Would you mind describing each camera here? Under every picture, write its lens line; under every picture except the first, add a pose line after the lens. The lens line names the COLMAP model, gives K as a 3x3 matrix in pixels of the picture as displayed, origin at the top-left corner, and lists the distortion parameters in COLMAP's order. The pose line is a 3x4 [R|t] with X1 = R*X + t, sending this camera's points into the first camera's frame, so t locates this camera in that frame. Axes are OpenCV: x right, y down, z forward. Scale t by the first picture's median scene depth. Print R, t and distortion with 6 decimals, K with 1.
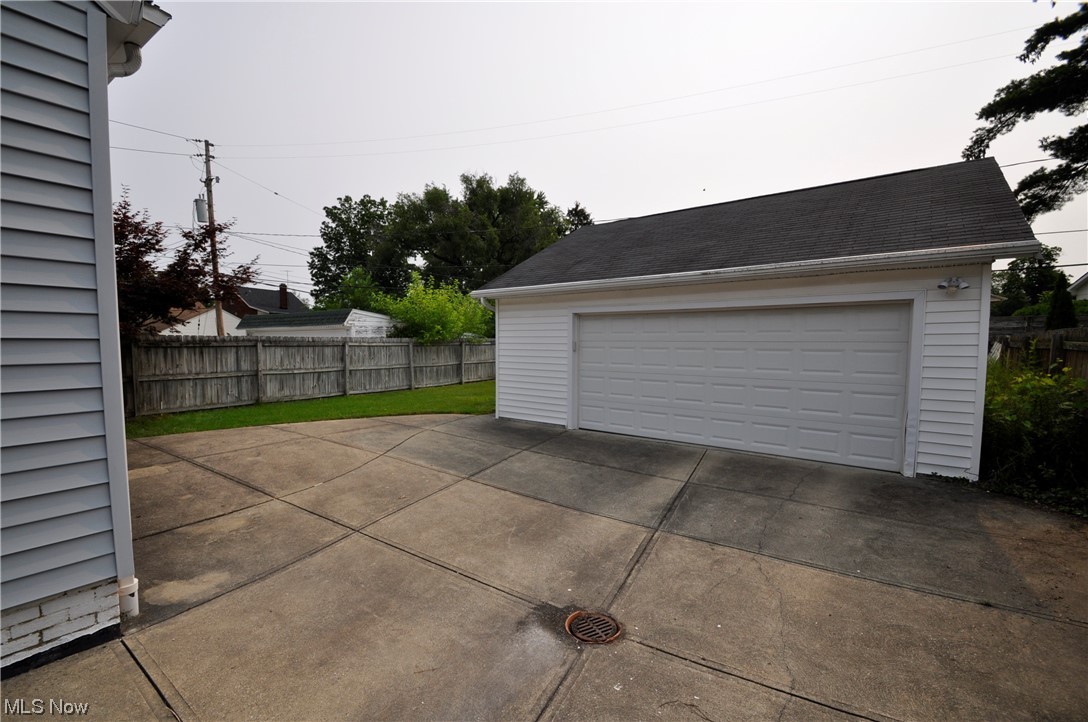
lens RADIAL K [[480.2, 0, 544.3], [0, 480.2, 370.5], [0, 0, 1]] dist [-0.012635, -0.000327]
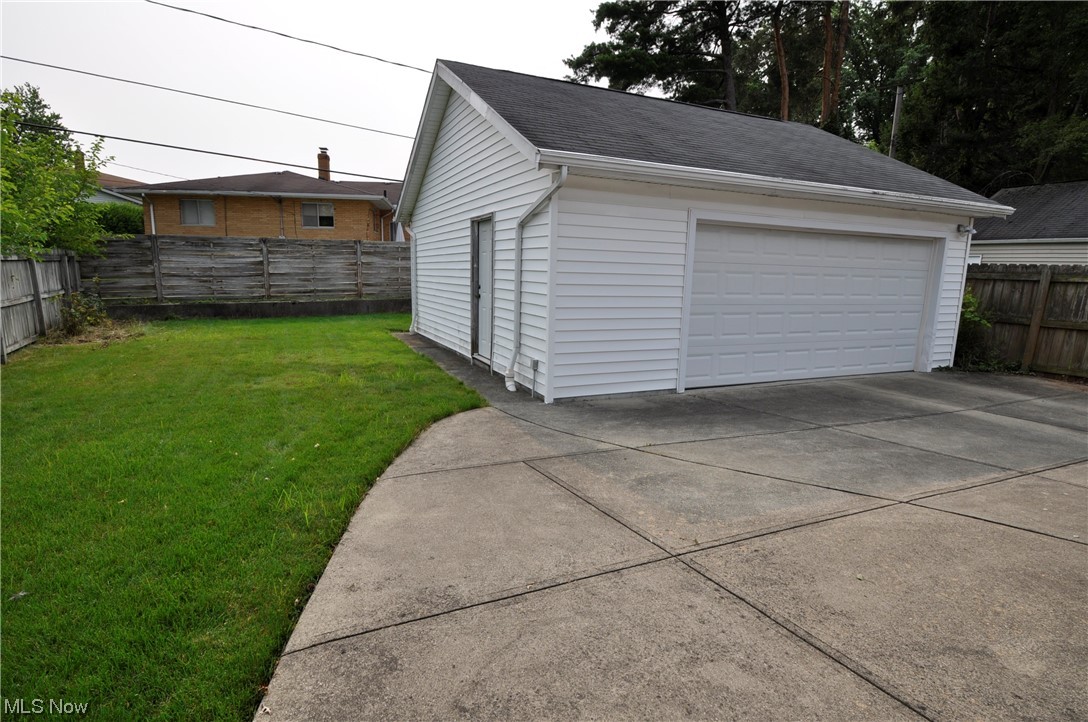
lens RADIAL K [[569.4, 0, 544.0], [0, 569.4, 361.0], [0, 0, 1]] dist [-0.004136, -0.001073]
pose [[0.457251, -0.131094, 0.879623, -0.989596], [0.034206, 0.990937, 0.129902, -0.046089], [-0.888680, -0.029310, 0.457591, 1.081142]]
